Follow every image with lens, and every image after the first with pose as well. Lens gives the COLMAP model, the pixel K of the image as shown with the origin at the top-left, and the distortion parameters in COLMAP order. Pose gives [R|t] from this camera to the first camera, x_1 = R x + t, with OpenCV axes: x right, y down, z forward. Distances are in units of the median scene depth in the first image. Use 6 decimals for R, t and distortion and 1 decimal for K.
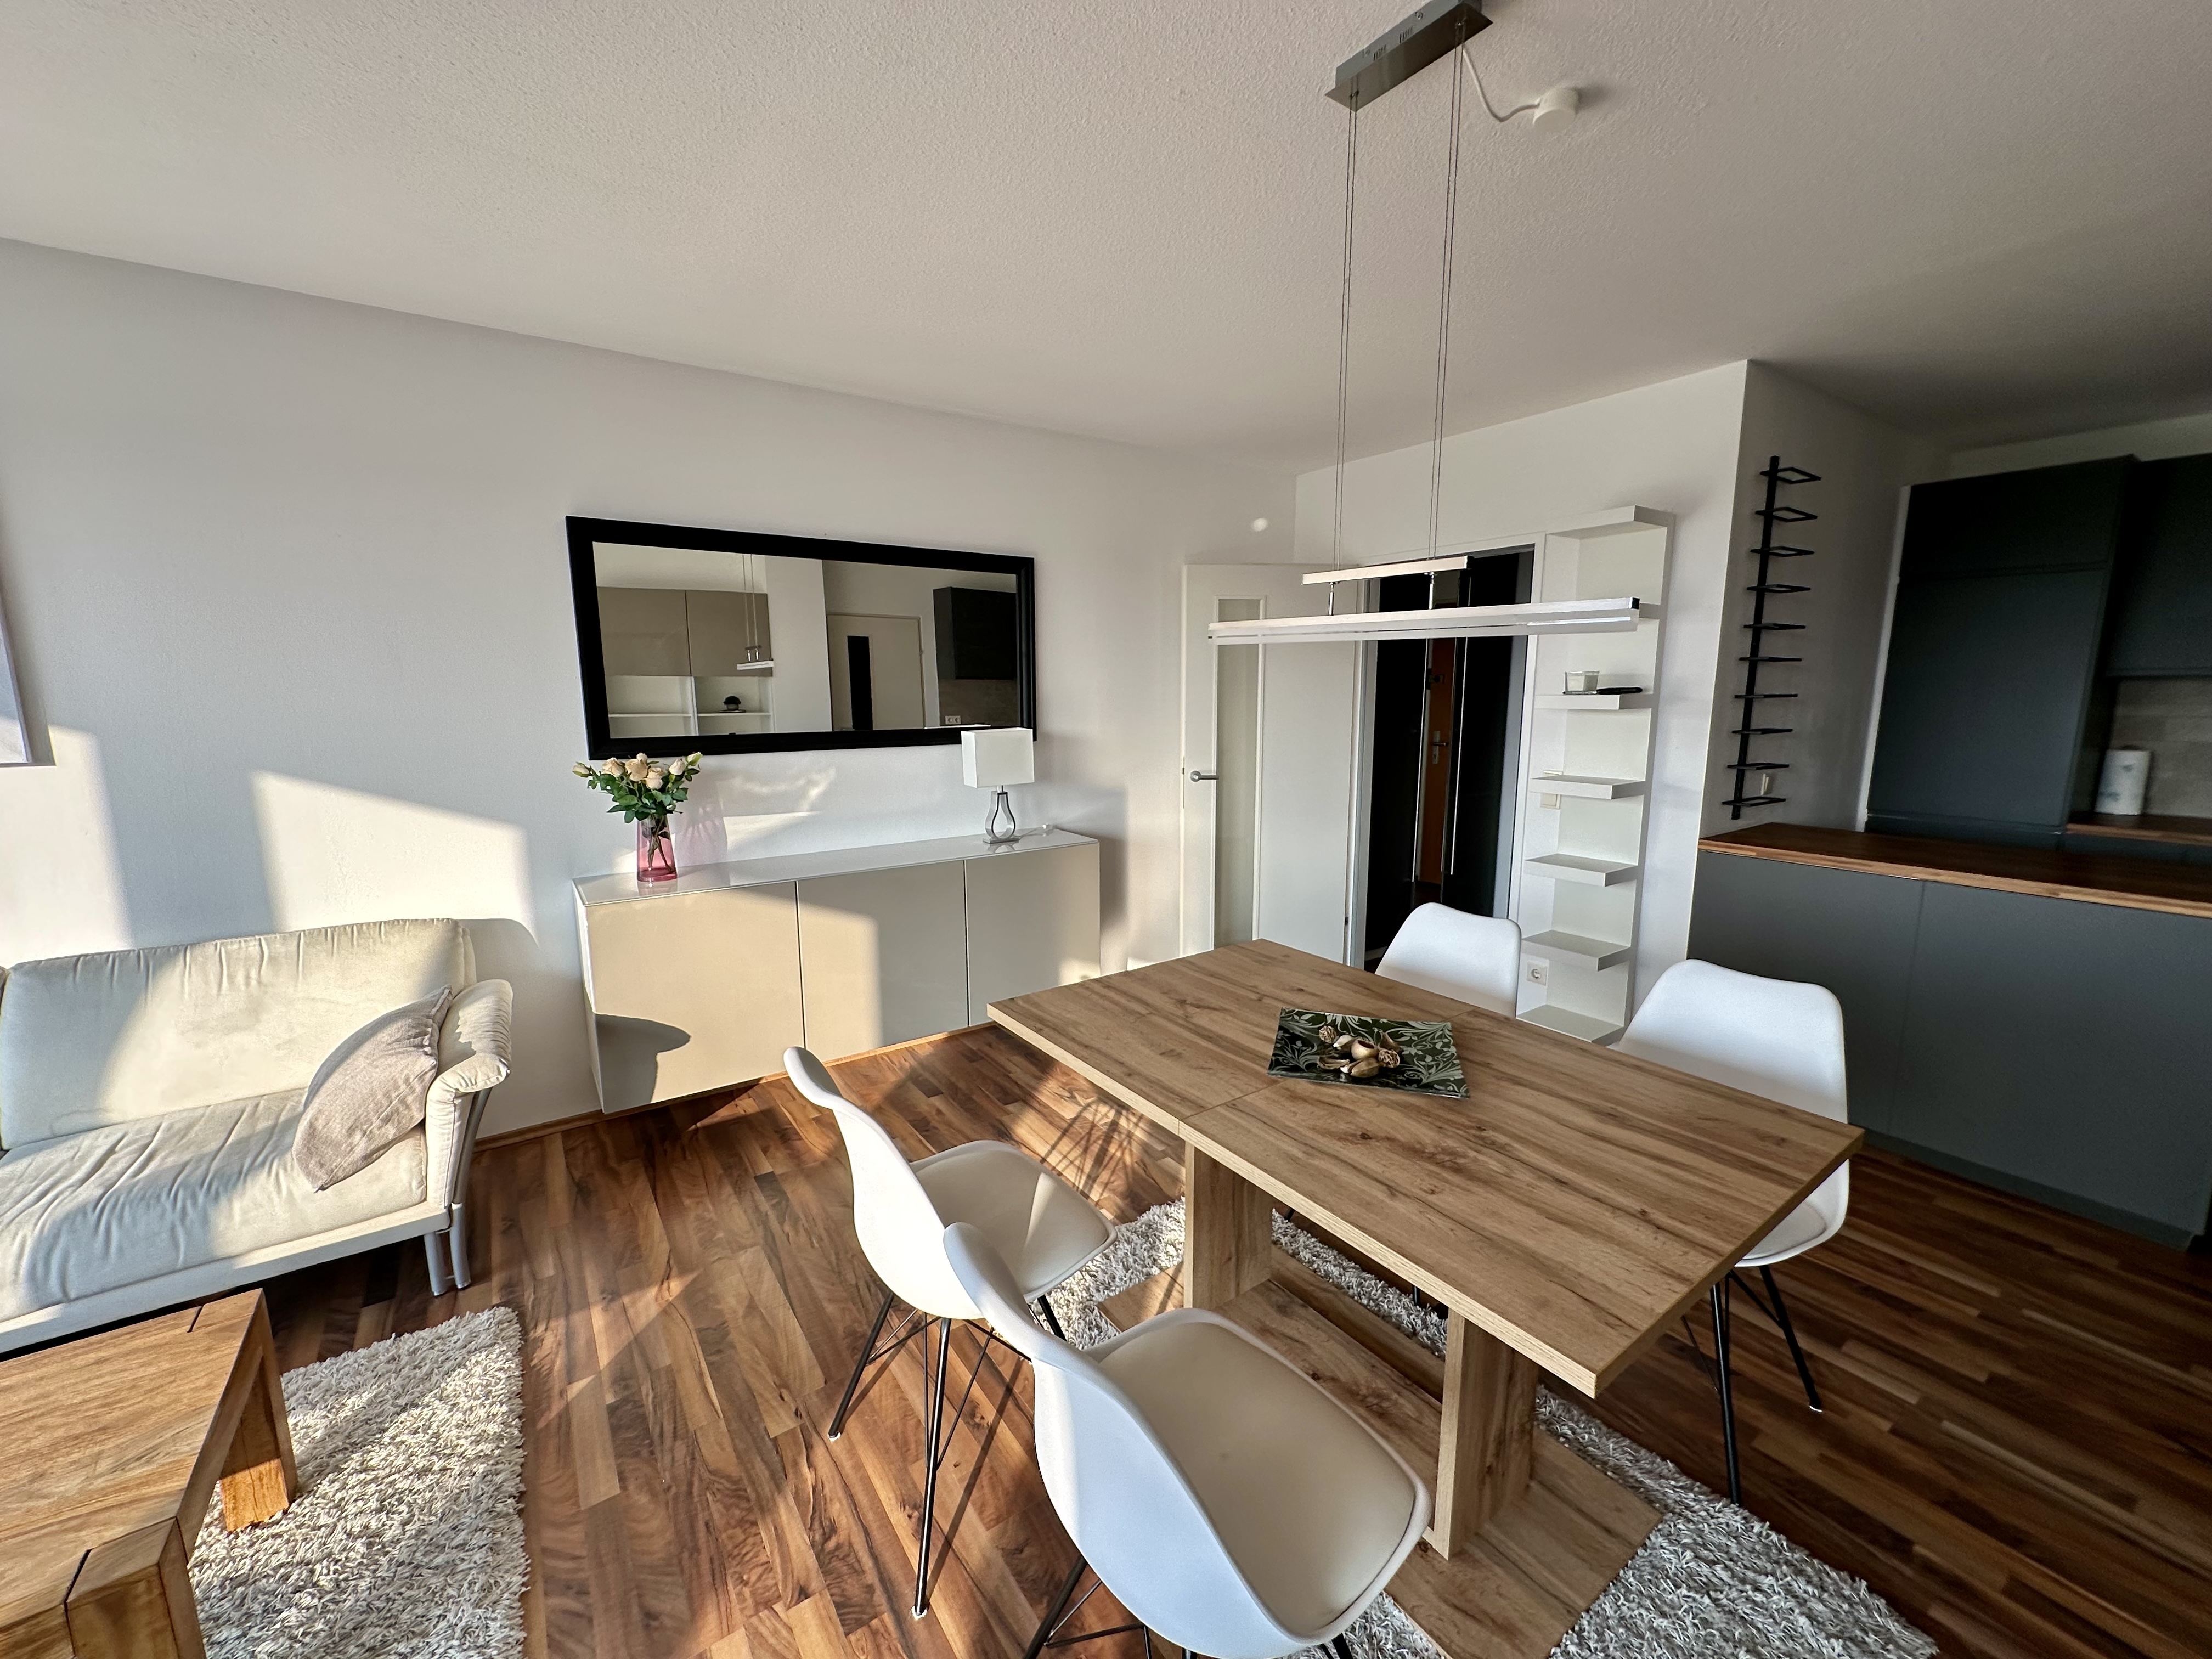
lens RADIAL K [[882.8, 0, 1100.3], [0, 882.8, 826.2], [0, 0, 1]] dist [-0.001027, -0.000129]
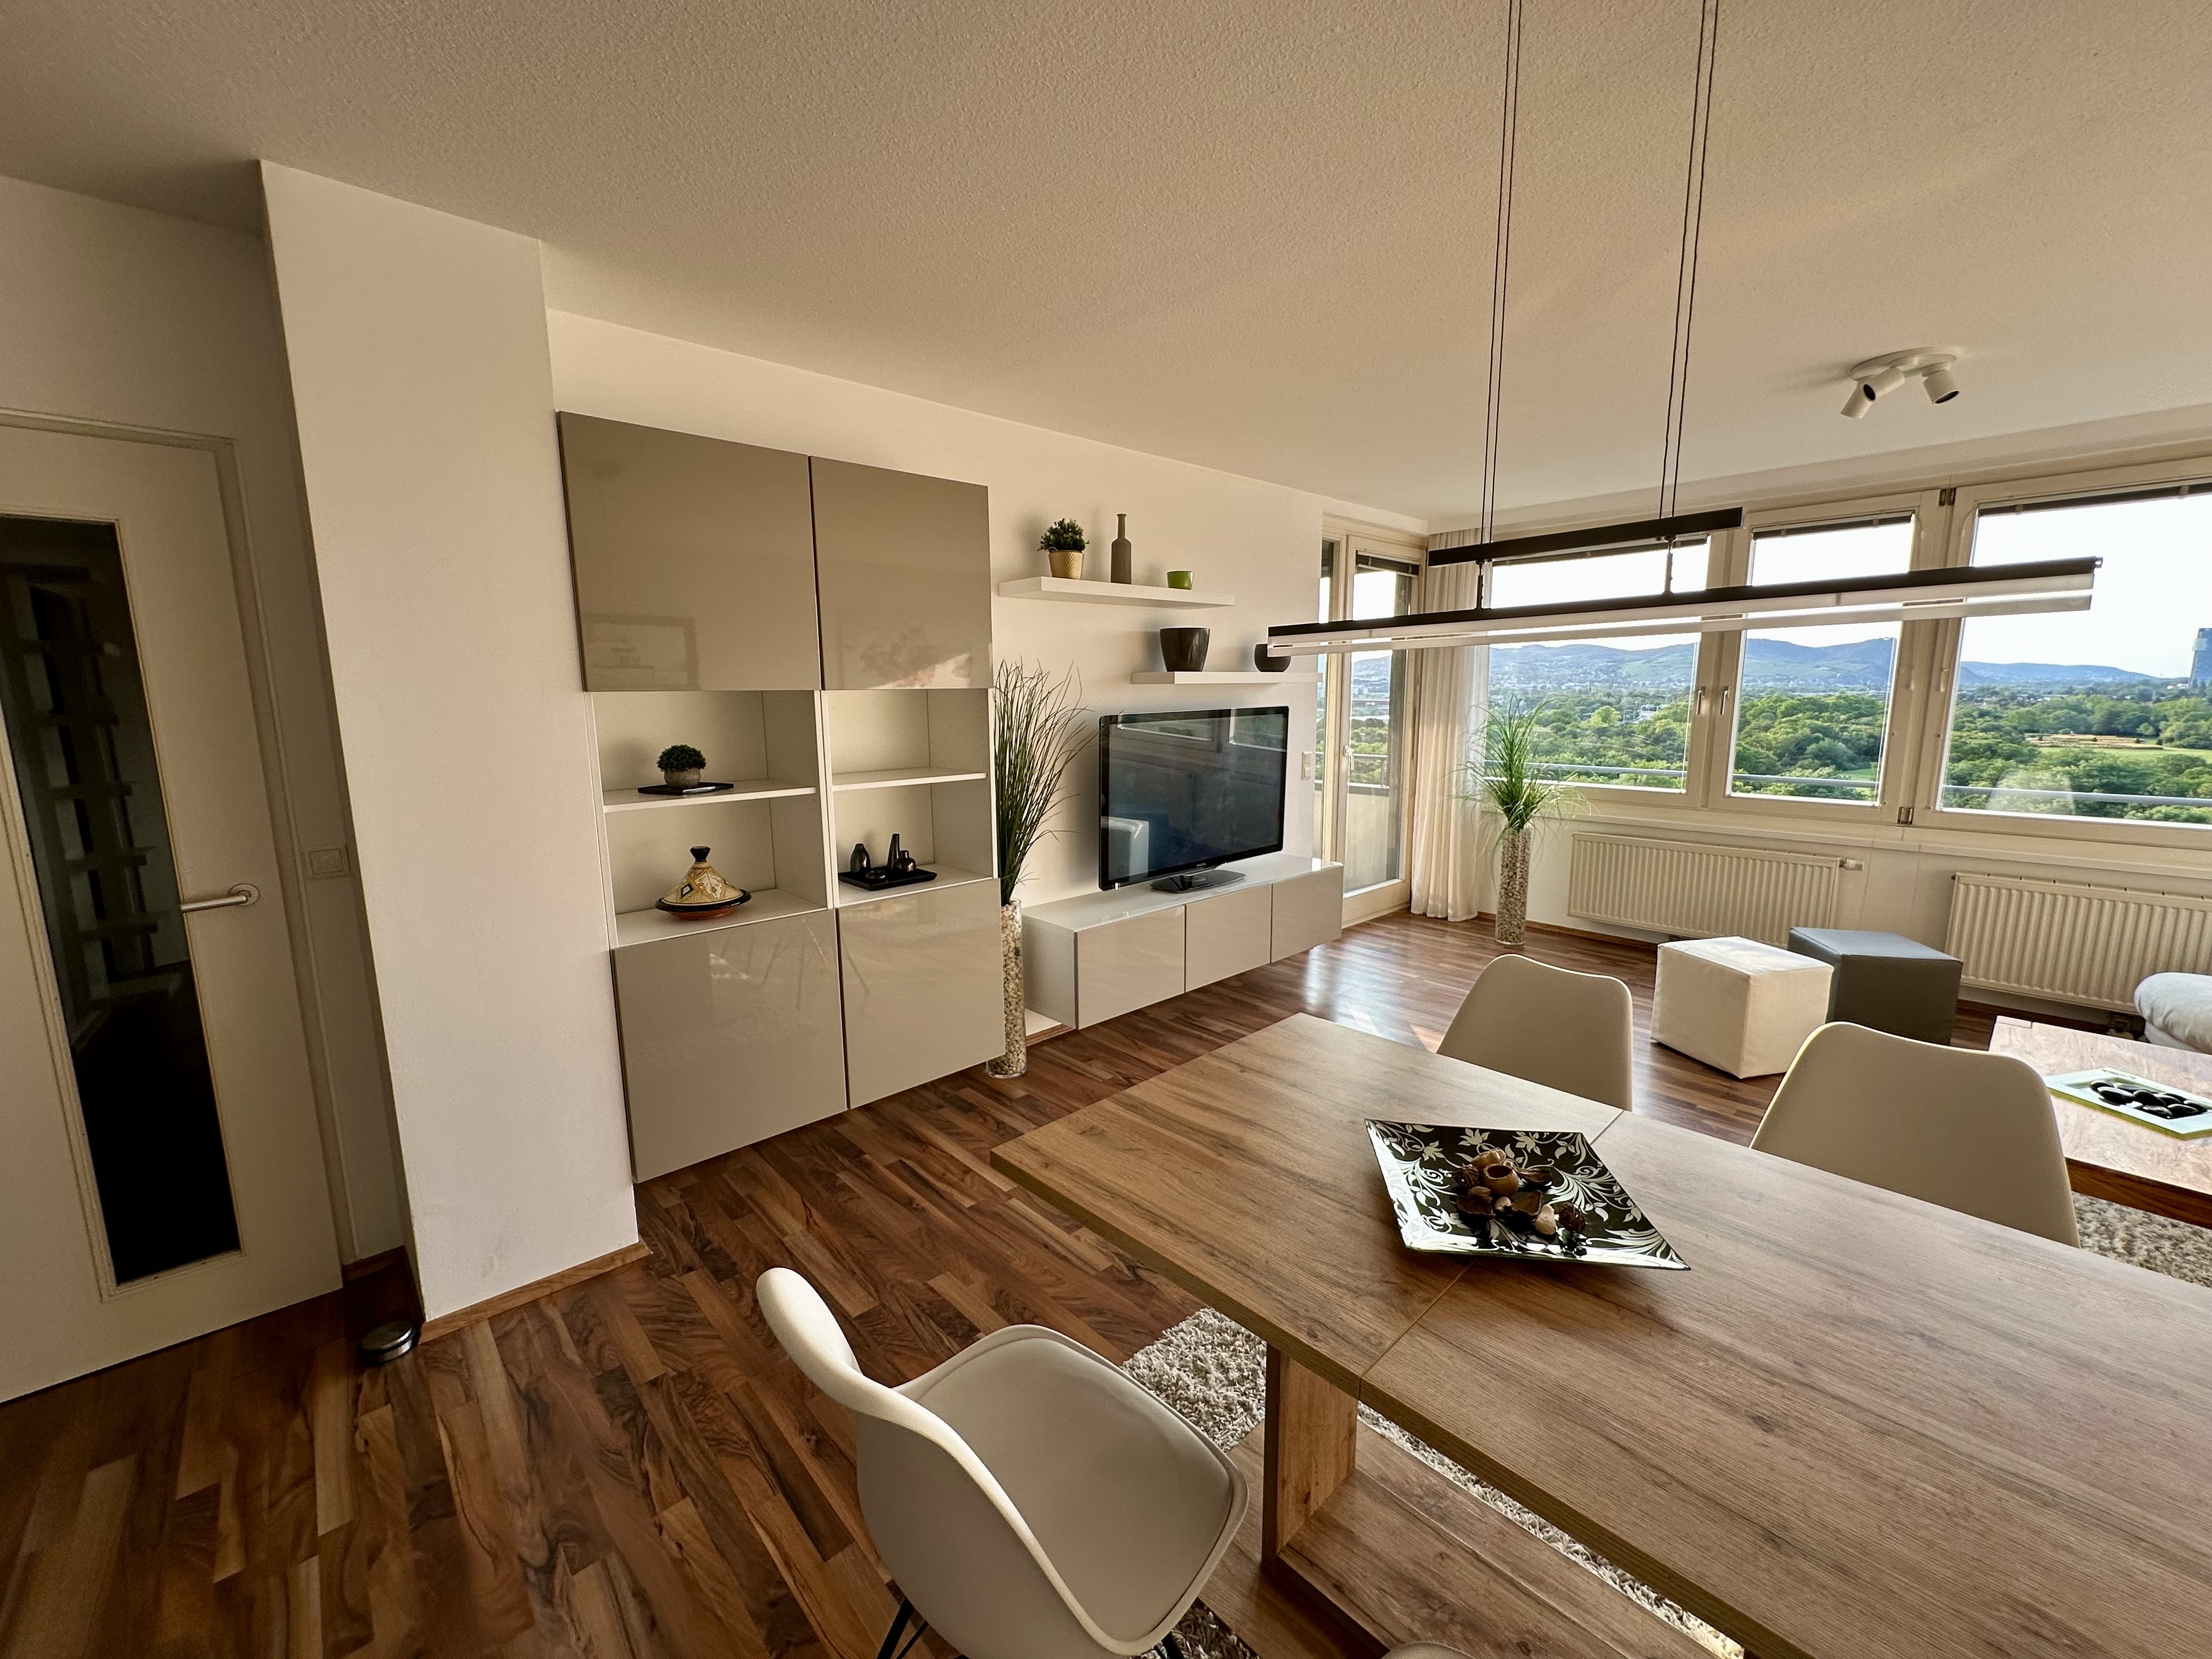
lens RADIAL K [[882.8, 0, 1100.3], [0, 882.8, 826.2], [0, 0, 1]] dist [-0.001027, -0.000129]
pose [[-0.989837, 0.034918, -0.137855, 0.529523], [-0.009458, 0.951076, 0.308812, -0.195165], [0.141893, 0.306977, -0.941080, 1.129126]]
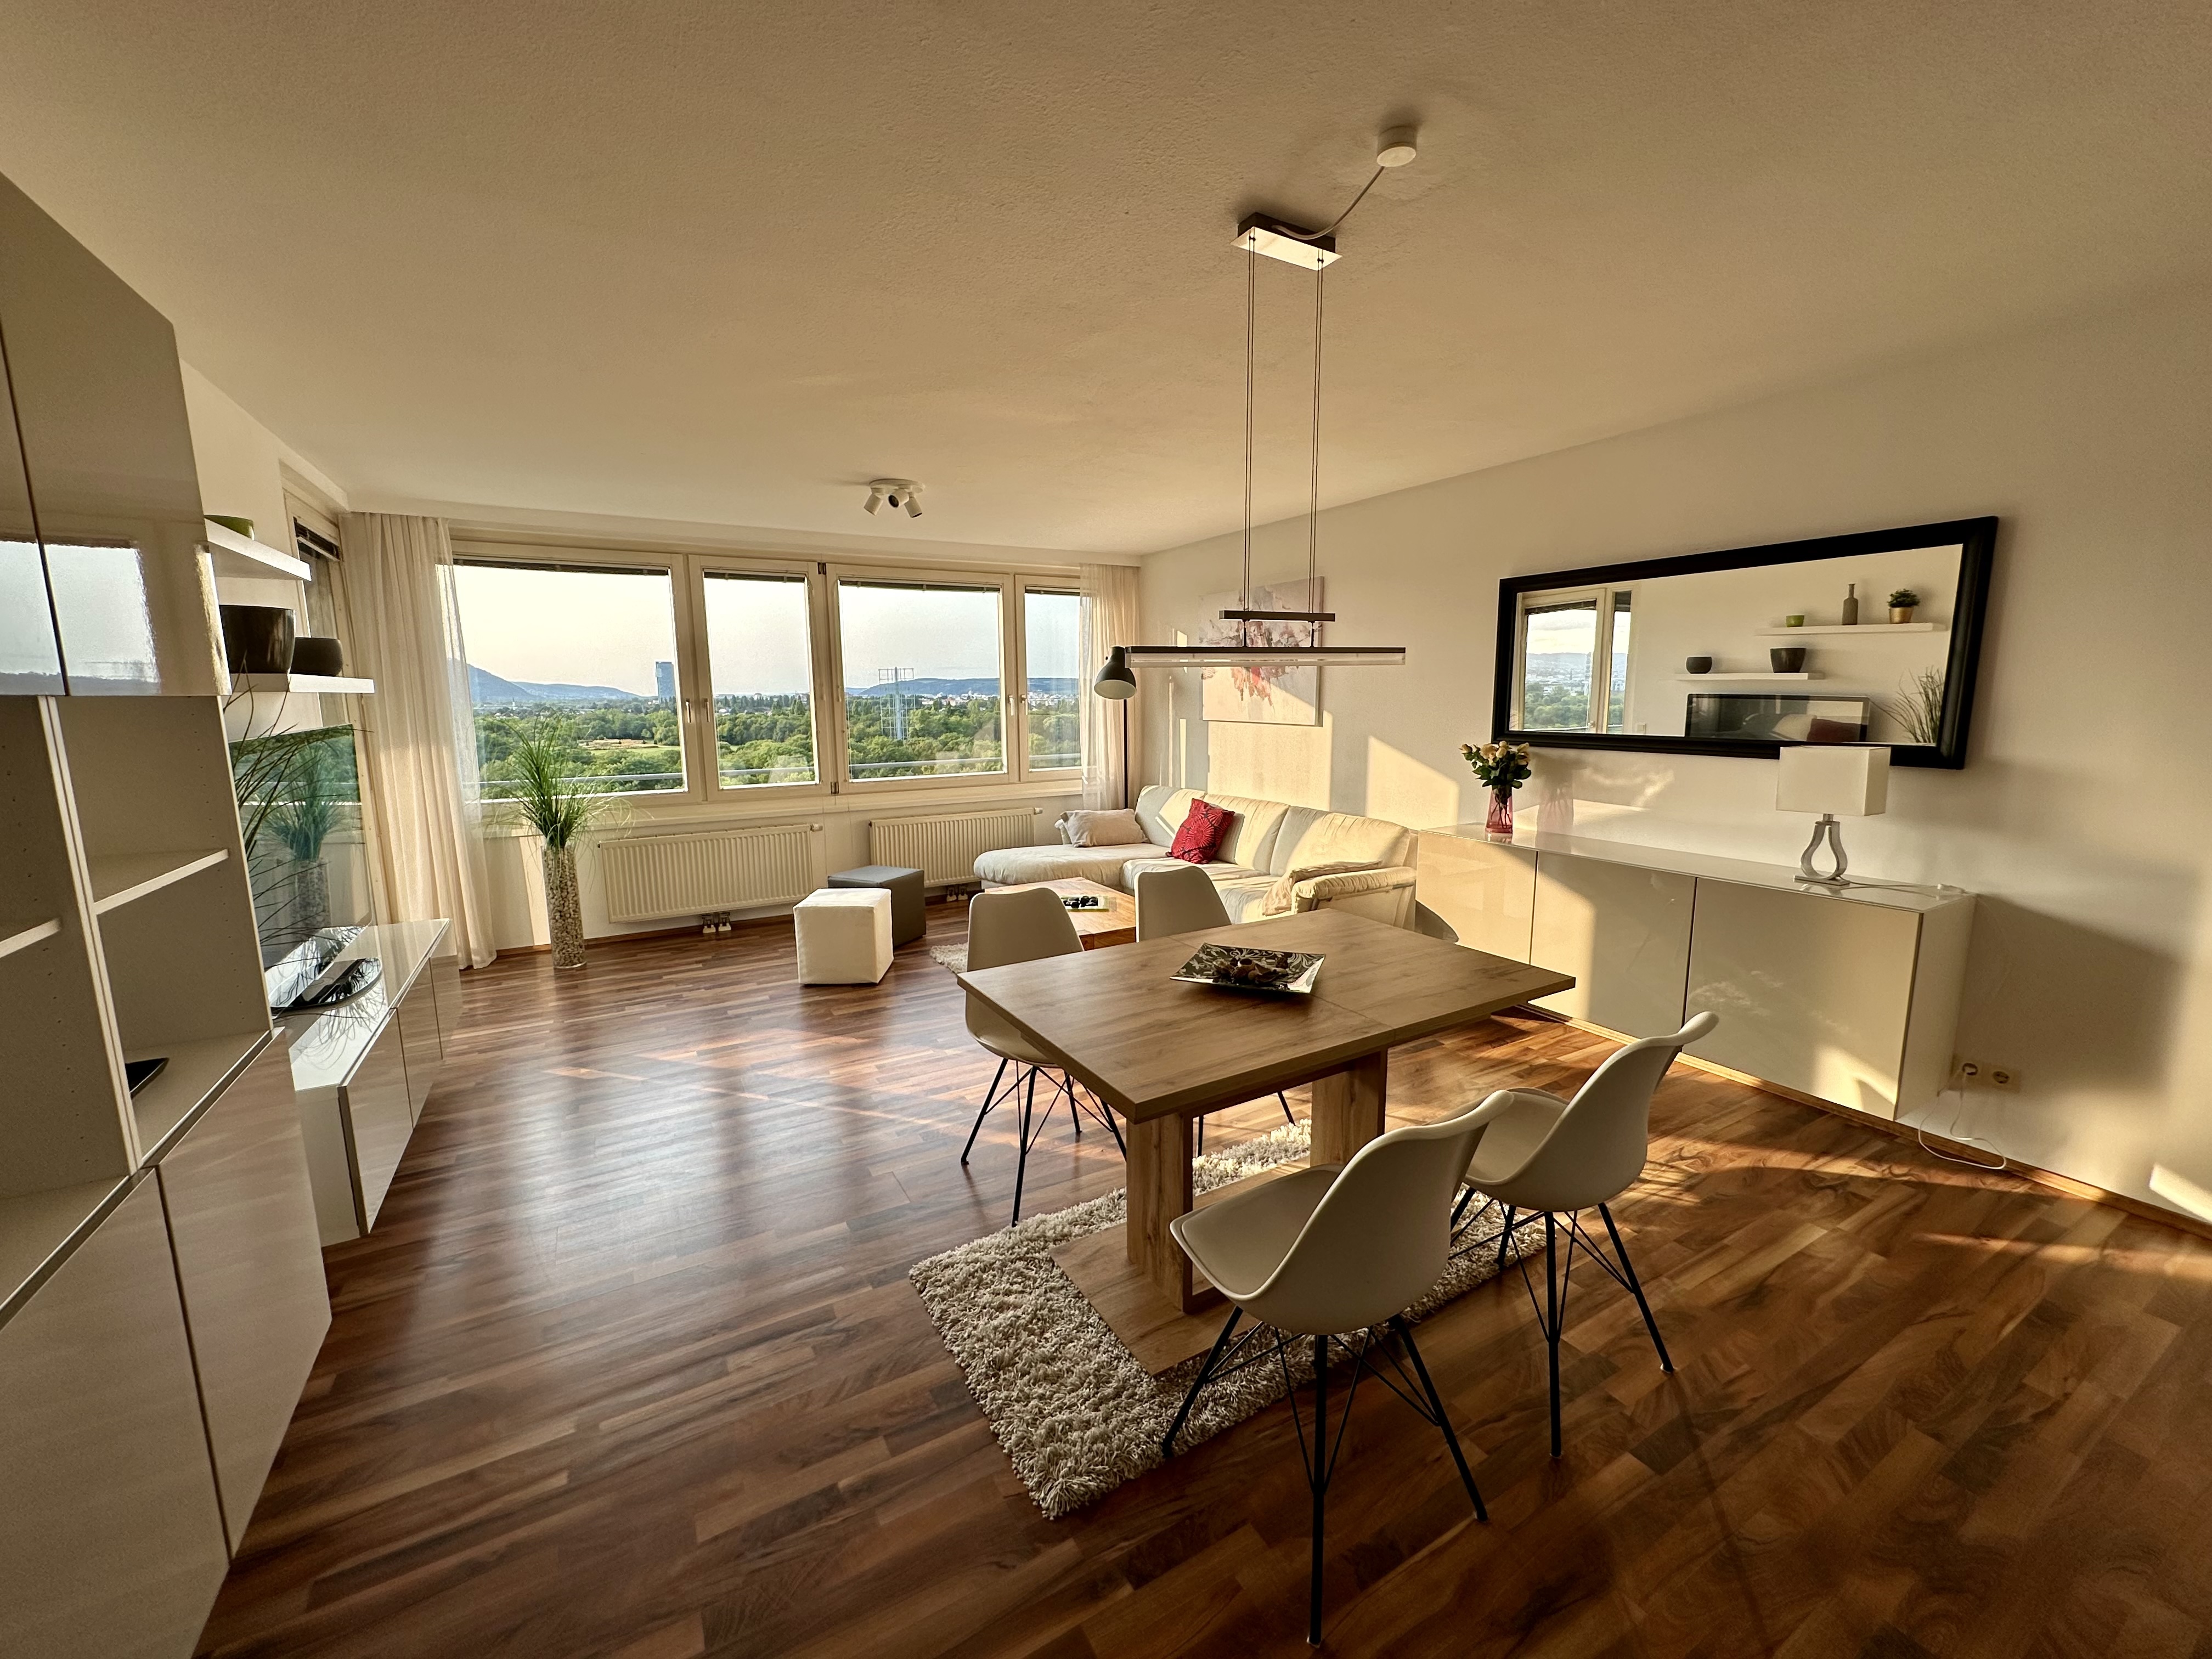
lens RADIAL K [[881.9, 0, 1103.5], [0, 881.9, 828.4], [0, 0, 1]] dist [-0.001708, -0.000021]
pose [[-0.080657, 0.156461, -0.984385, 1.168756], [-0.149658, 0.974506, 0.167153, -0.107482], [0.985443, 0.160803, -0.055185, 0.585890]]
